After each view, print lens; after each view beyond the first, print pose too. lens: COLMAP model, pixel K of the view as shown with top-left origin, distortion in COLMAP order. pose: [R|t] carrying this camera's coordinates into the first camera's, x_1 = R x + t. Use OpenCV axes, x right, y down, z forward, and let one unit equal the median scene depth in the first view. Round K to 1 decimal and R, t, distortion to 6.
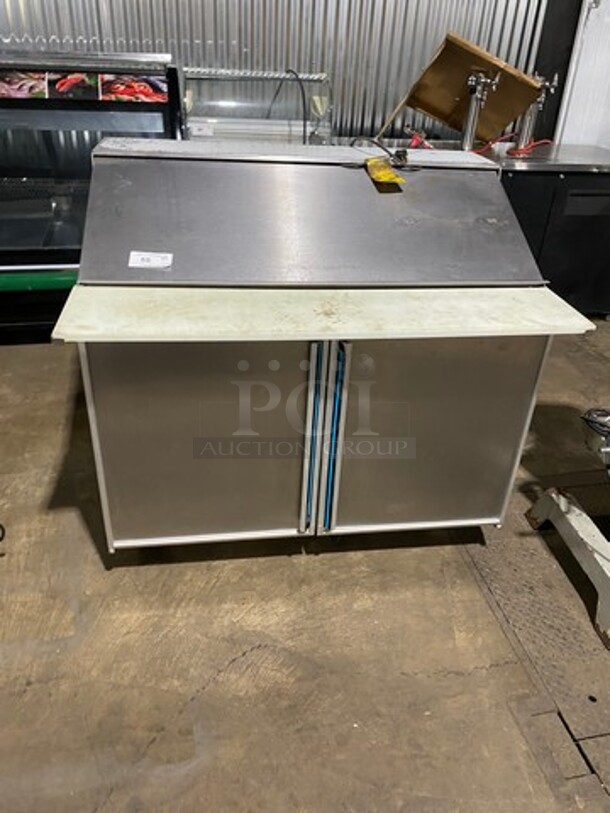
lens RADIAL K [[624.4, 0, 308.4], [0, 624.4, 401.8], [0, 0, 1]] dist [0.034117, -0.021382]
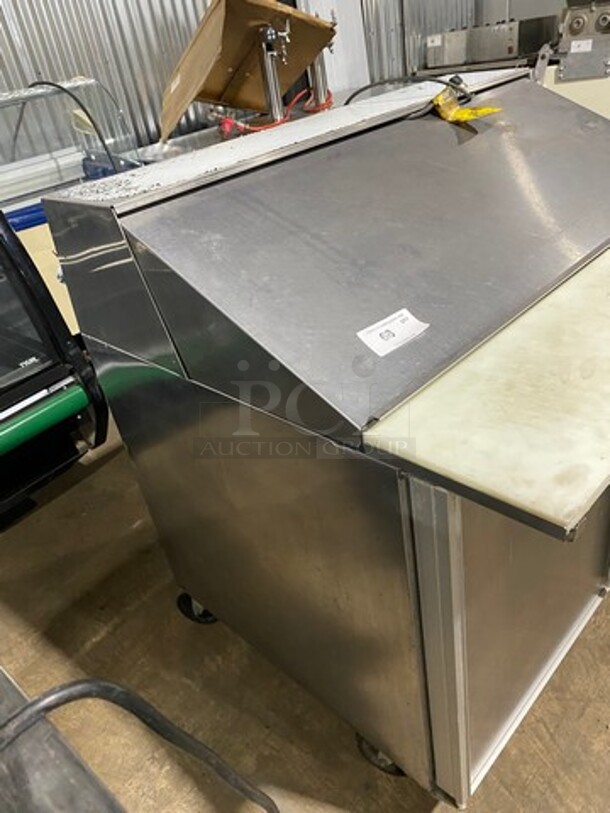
lens RADIAL K [[624.4, 0, 305.9], [0, 624.4, 409.1], [0, 0, 1]] dist [0.034117, -0.021382]
pose [[0.770423, -0.472707, 0.427781, -0.533443], [0.477454, 0.872456, 0.104201, -0.238922], [-0.422477, 0.123967, 0.897856, 0.494753]]
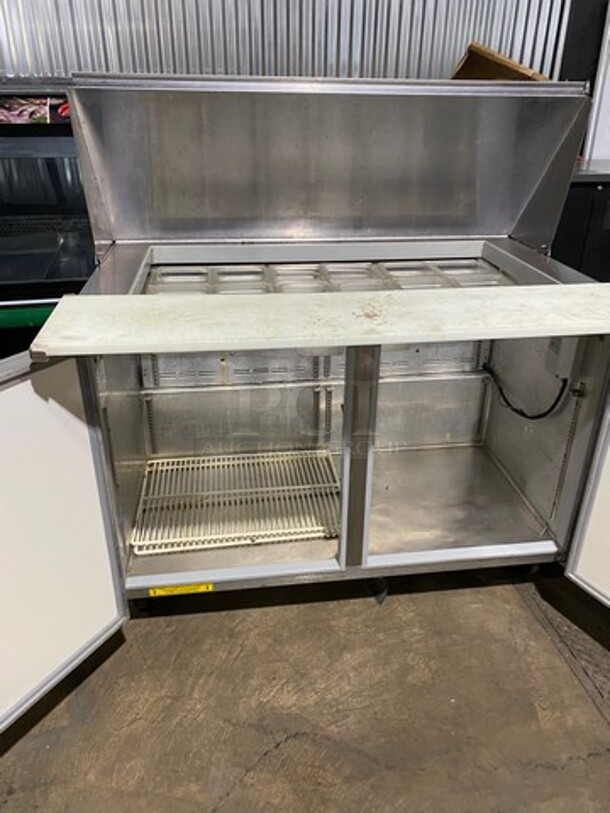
lens RADIAL K [[624.4, 0, 307.4], [0, 624.4, 401.3], [0, 0, 1]] dist [0.034117, -0.021382]
pose [[0.999078, -0.033645, -0.026651, -0.027690], [0.031555, 0.996660, -0.075320, 0.024683], [0.029096, 0.074410, 0.996803, 0.163673]]
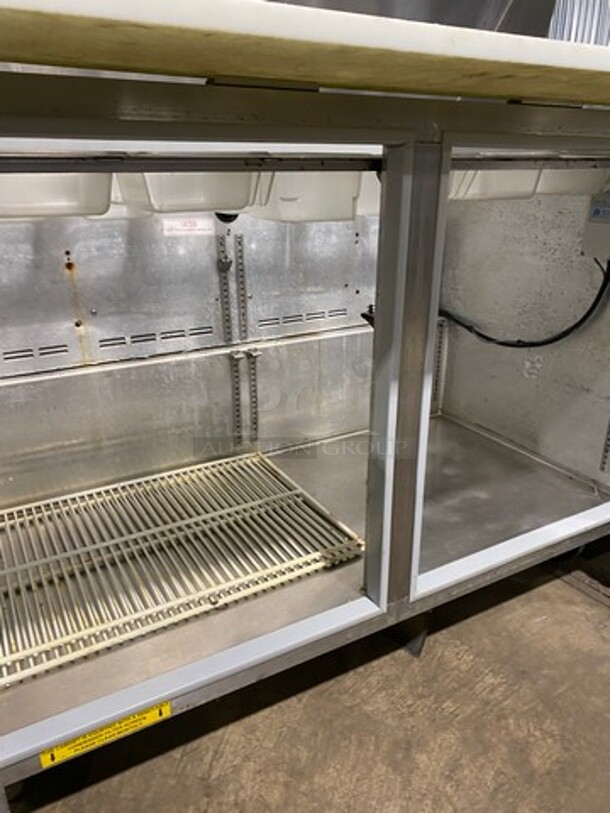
lens RADIAL K [[624.4, 0, 299.7], [0, 624.4, 413.5], [0, 0, 1]] dist [0.034117, -0.021382]
pose [[0.931199, -0.180848, 0.316485, -0.220995], [0.225852, 0.967756, -0.111527, 0.084481], [-0.286111, 0.175333, 0.942019, 0.593762]]
